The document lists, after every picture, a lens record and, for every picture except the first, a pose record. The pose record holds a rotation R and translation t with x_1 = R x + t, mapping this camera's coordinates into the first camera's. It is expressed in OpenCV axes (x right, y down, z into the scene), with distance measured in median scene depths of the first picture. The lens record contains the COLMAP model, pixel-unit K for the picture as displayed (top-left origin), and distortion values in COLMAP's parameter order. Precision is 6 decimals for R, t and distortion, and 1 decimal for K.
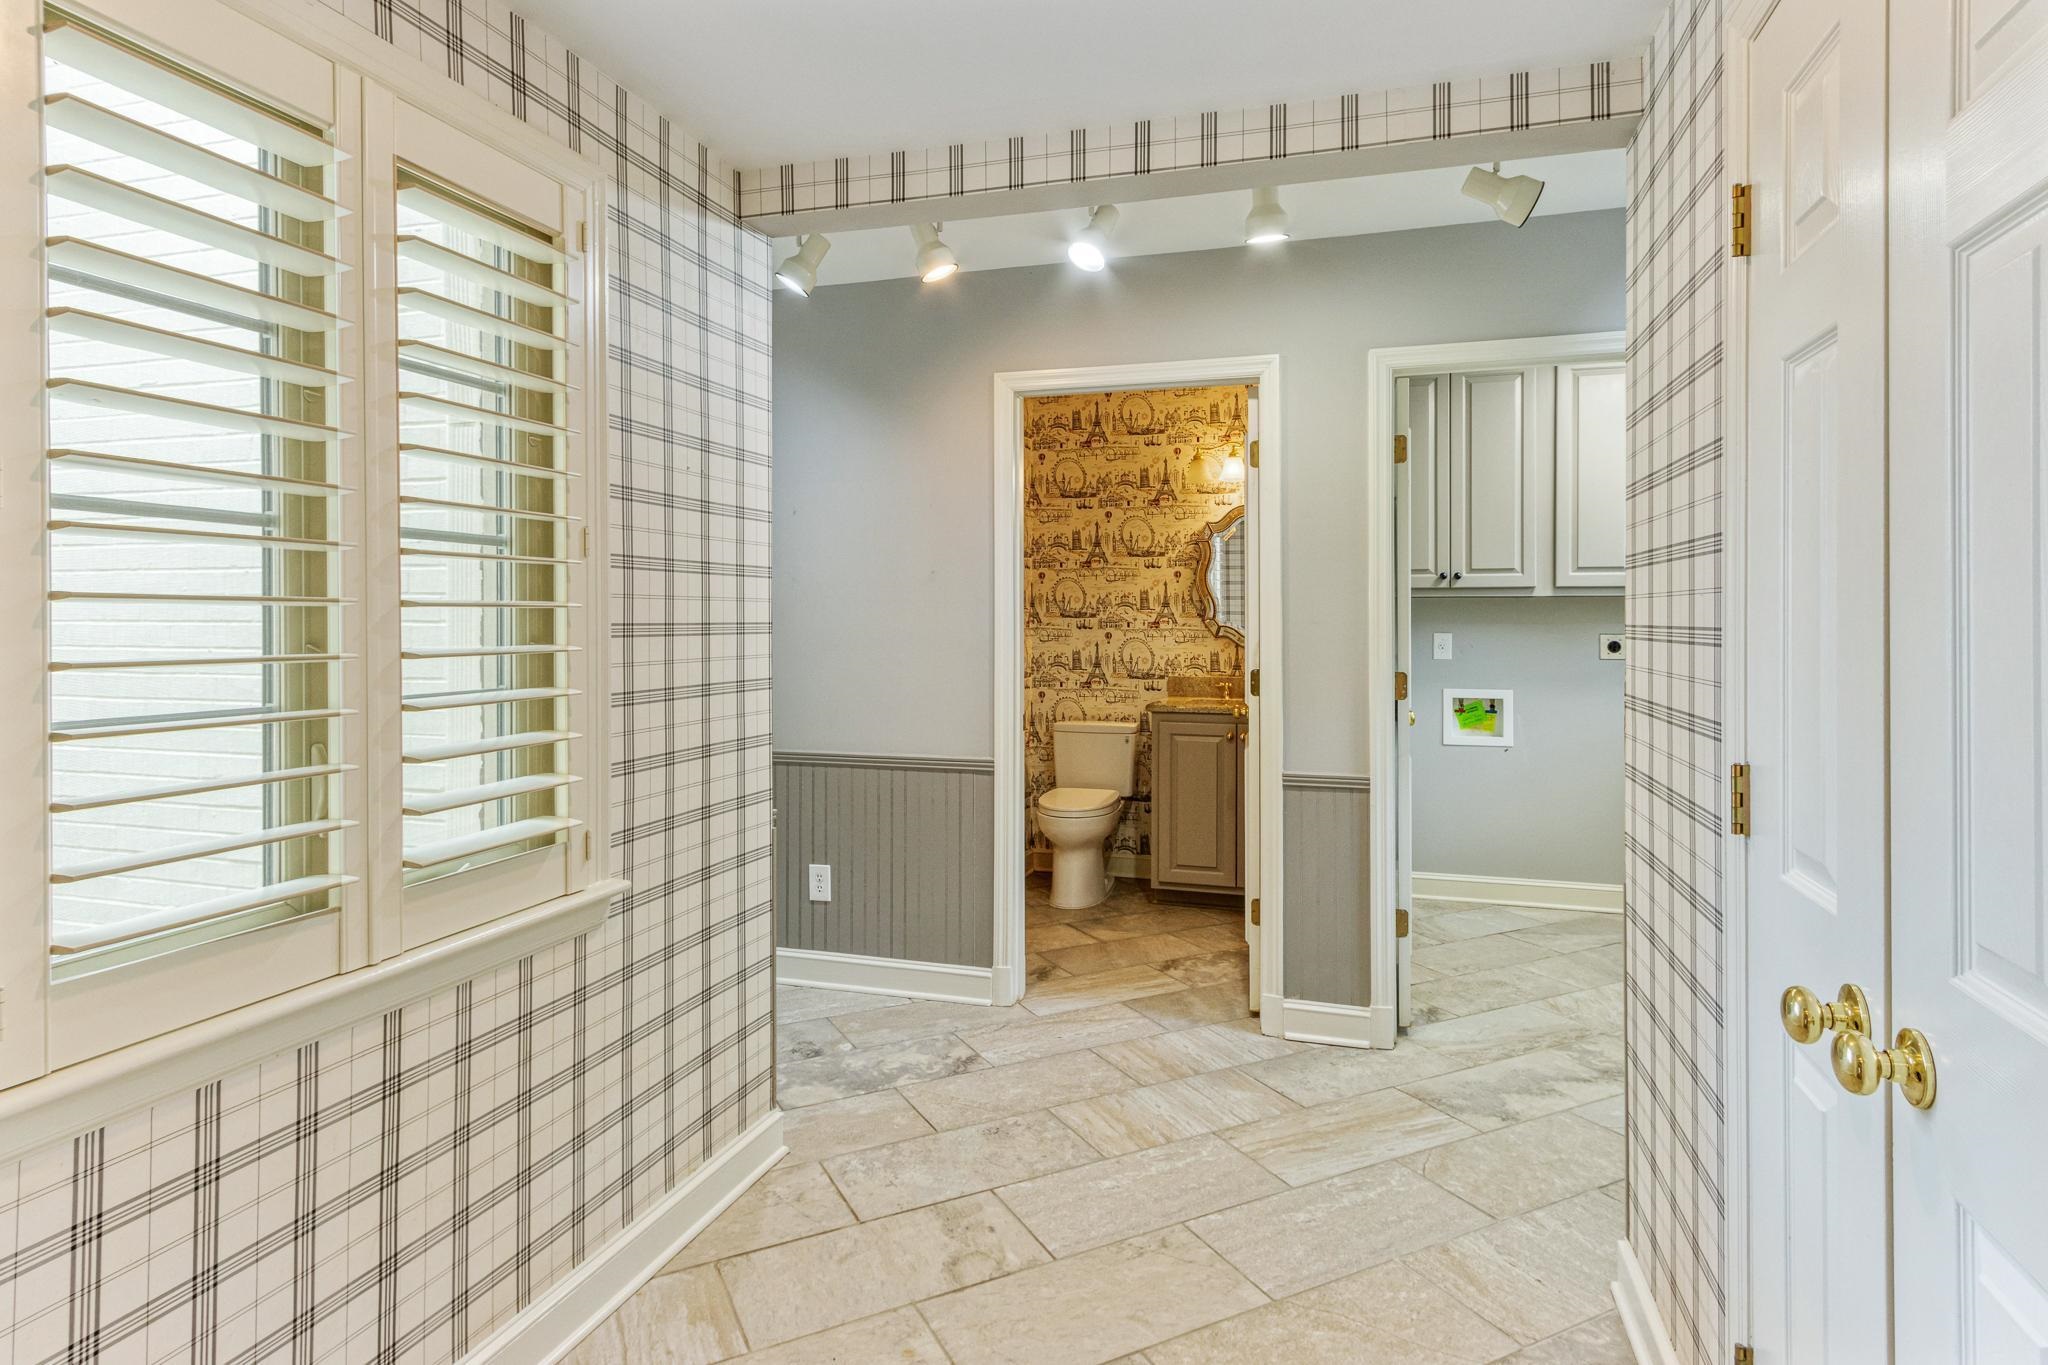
lens RADIAL K [[1129.6, 0, 1020.4], [0, 1129.6, 614.5], [0, 0, 1]] dist [0.000809, -0.000044]
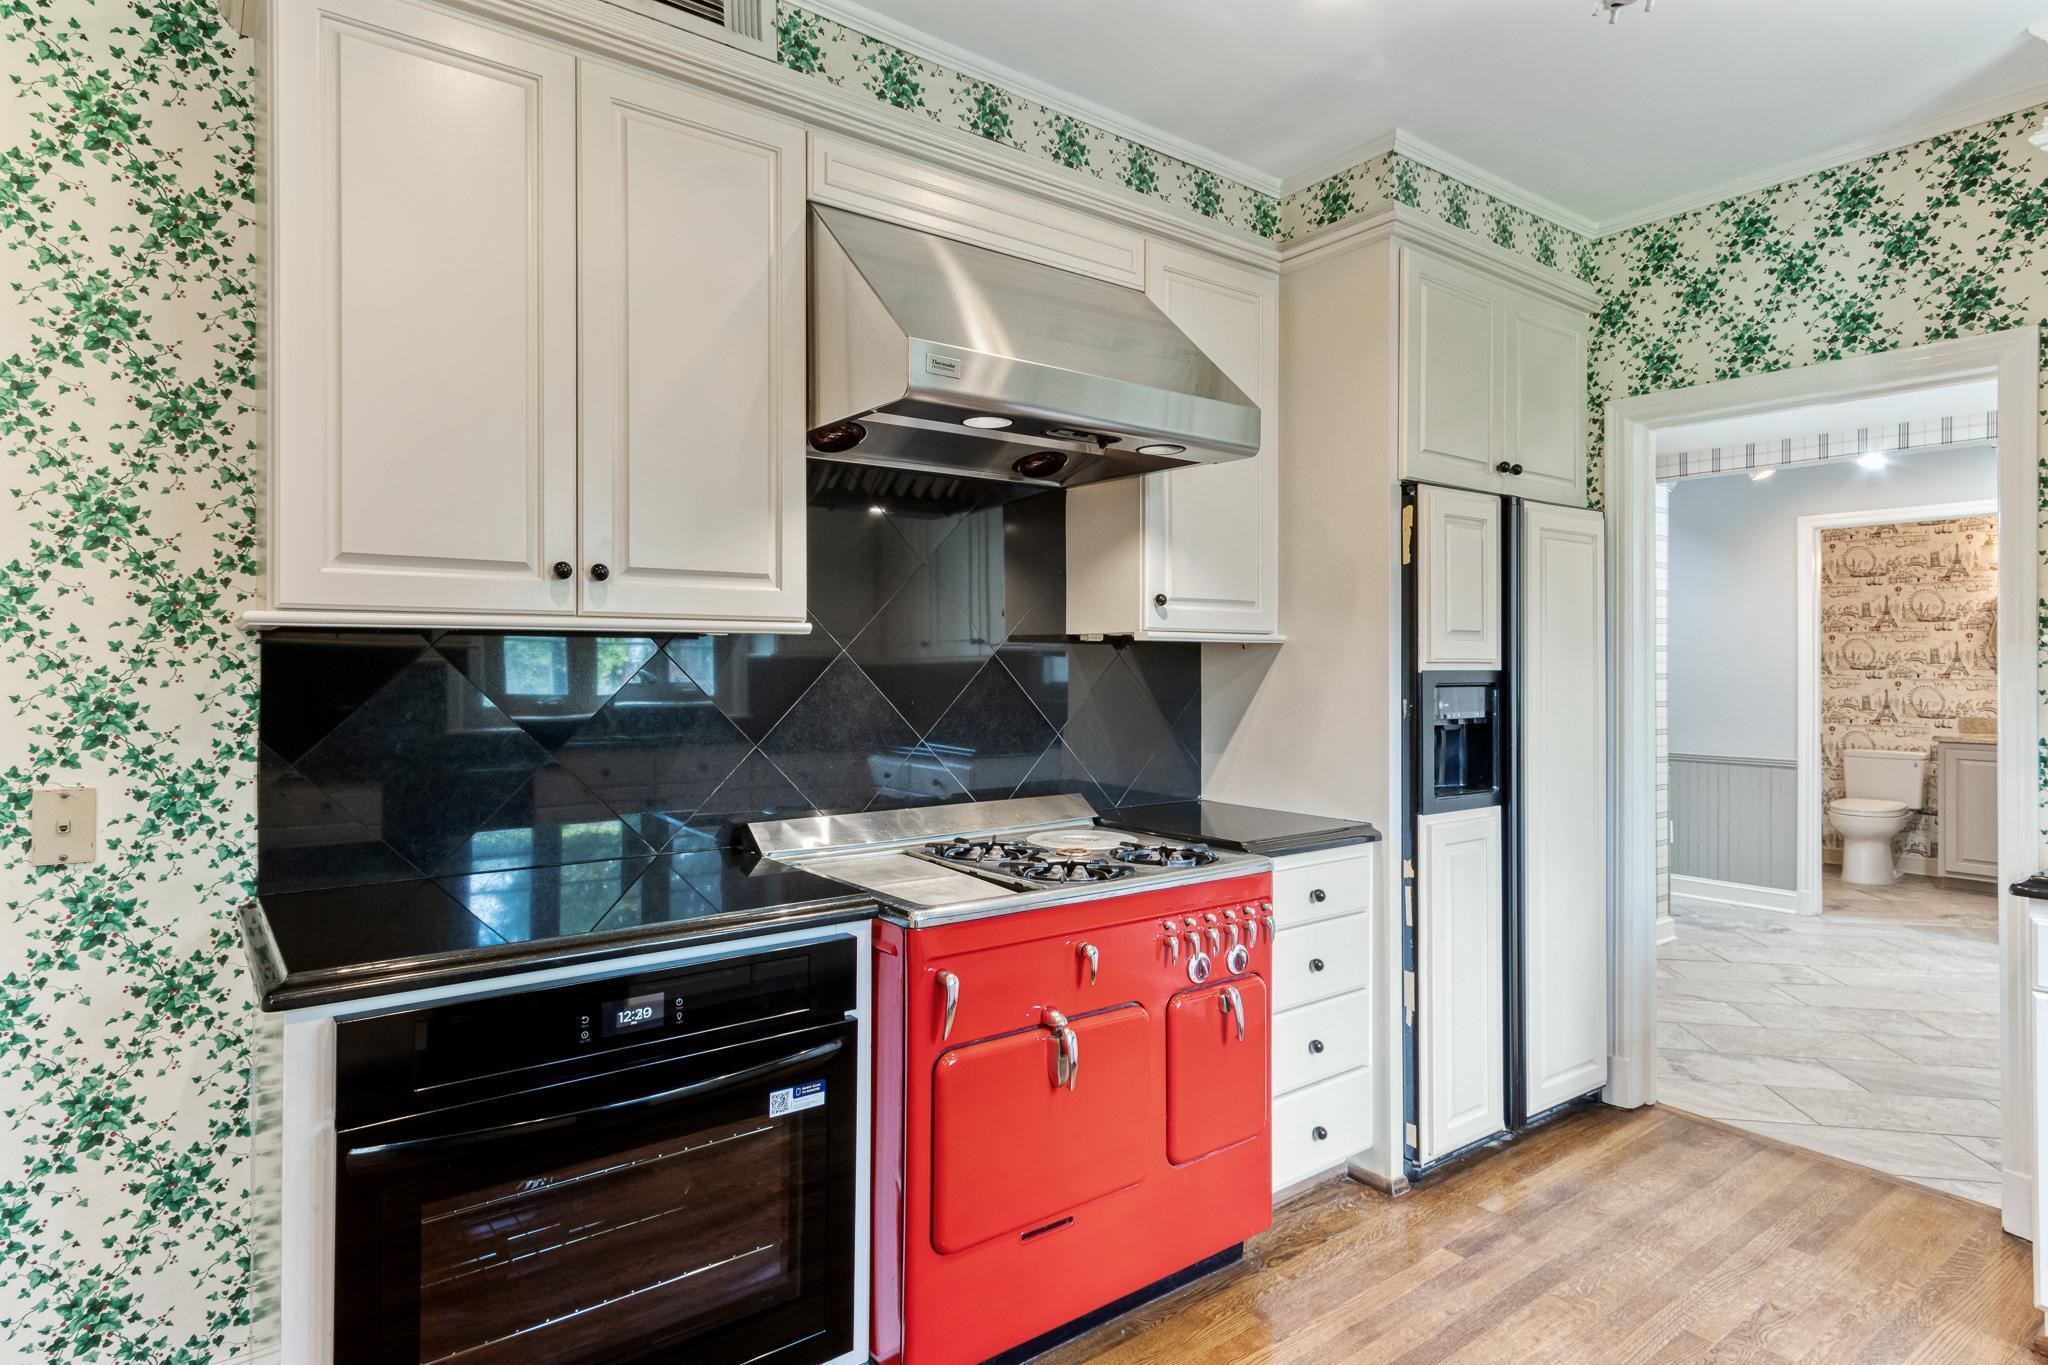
lens RADIAL K [[1093.6, 0, 992.6], [0, 1093.6, 661.7], [0, 0, 1]] dist [0.000421, -0.000689]
pose [[0.808839, -0.000159, -0.588031, -0.025241], [0.000244, 1.000000, 0.000065, -0.007425], [0.588031, -0.000196, 0.808839, -0.660207]]
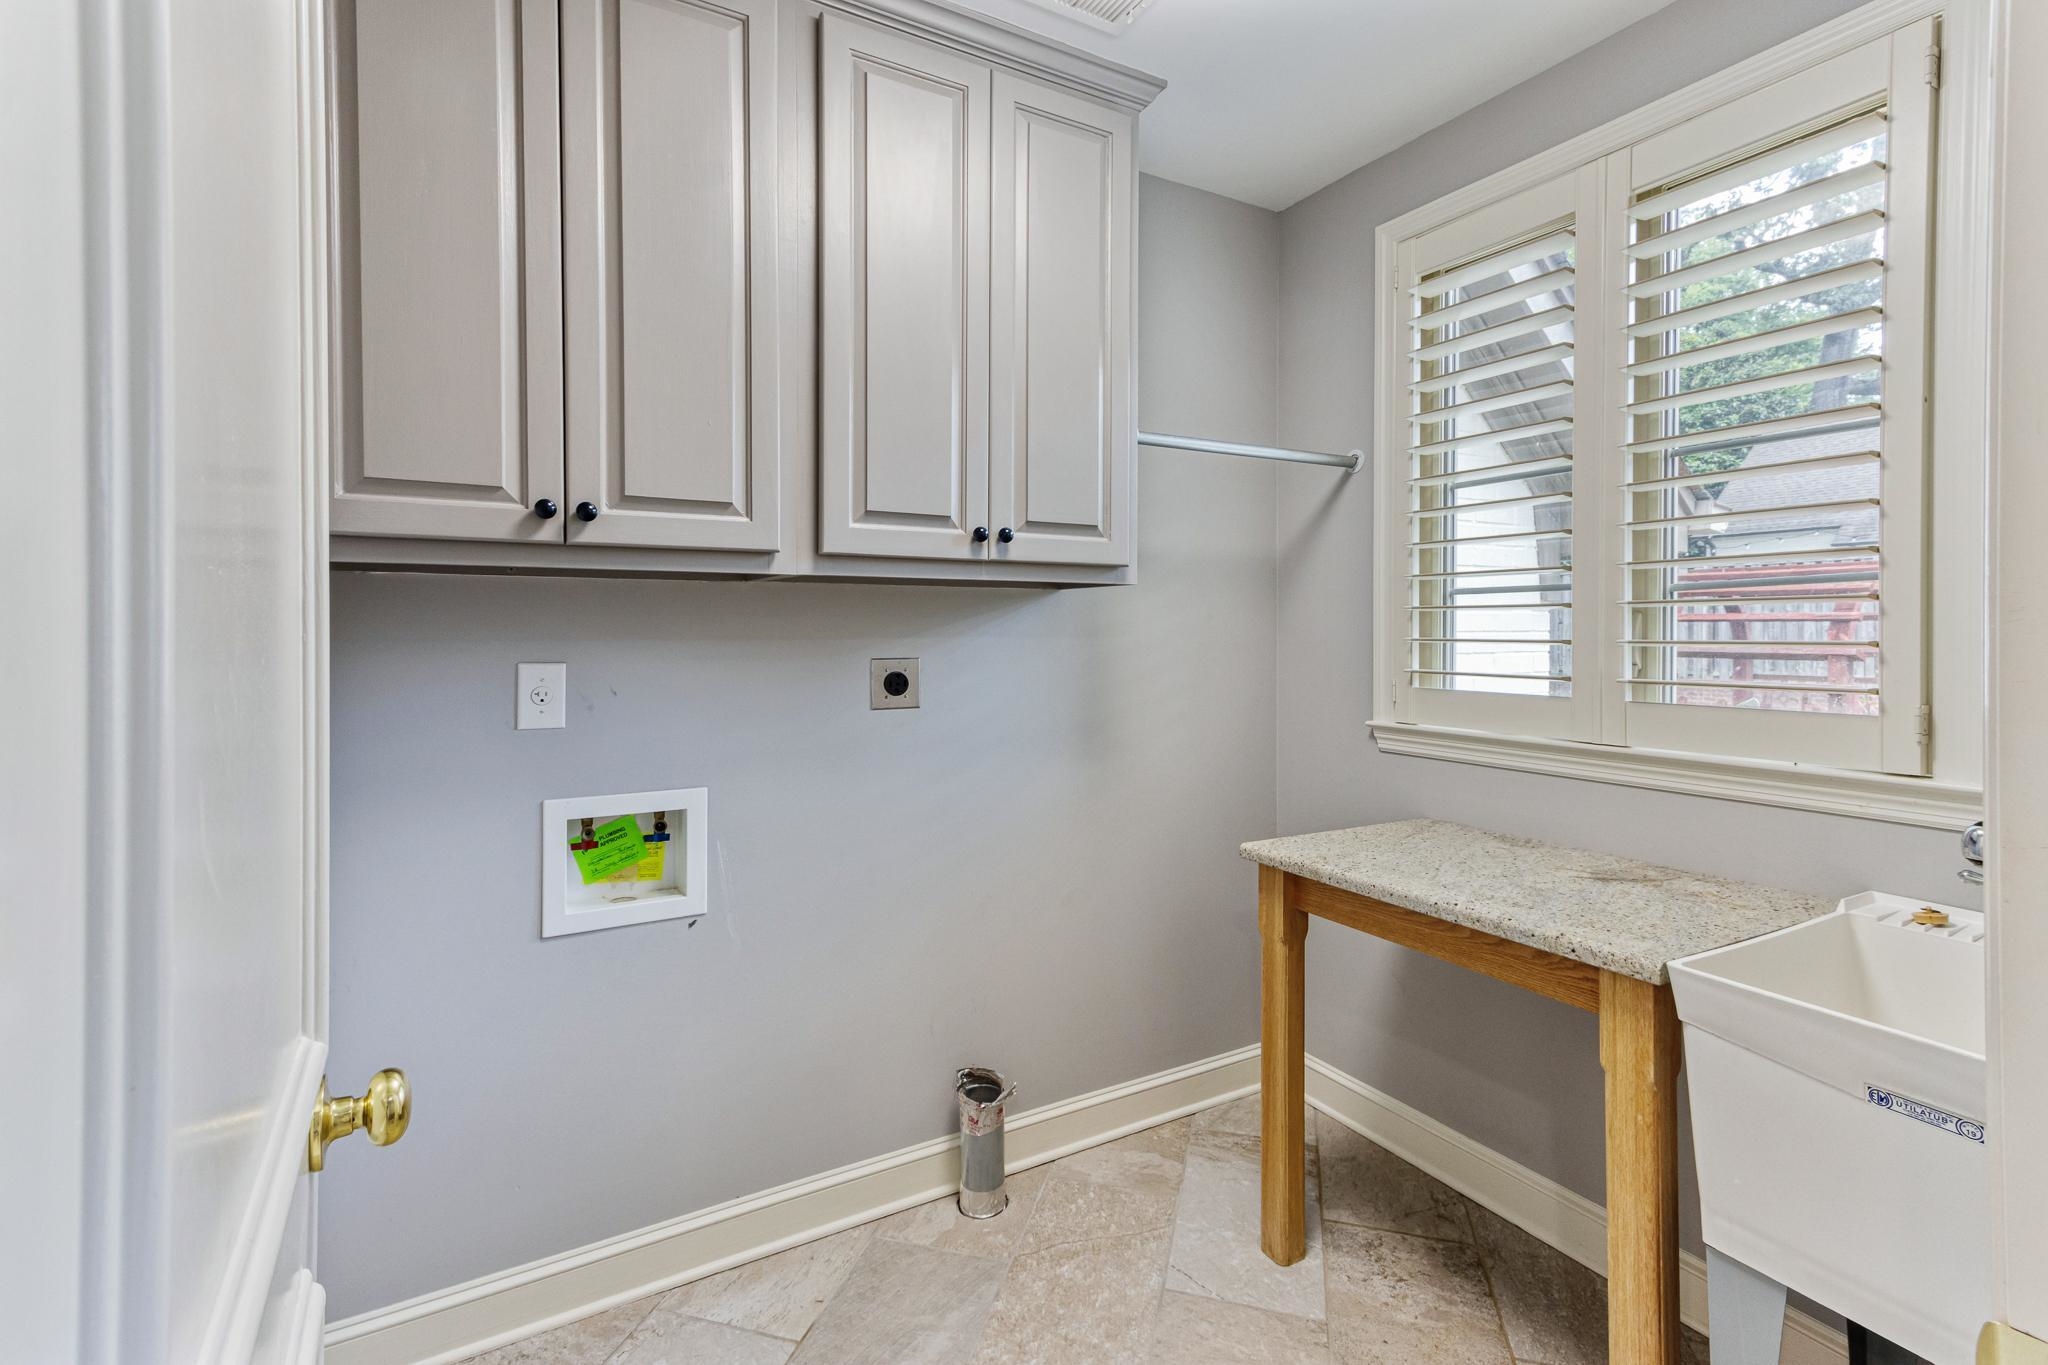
lens RADIAL K [[956.6, 0, 1026.3], [0, 956.6, 625.7], [0, 0, 1]] dist [-0.000153, -0.000072]
pose [[0.670808, -0.003288, 0.741624, 0.235898], [-0.001684, 0.999981, 0.005956, 0.000574], [-0.741629, -0.005244, 0.670789, 0.640637]]
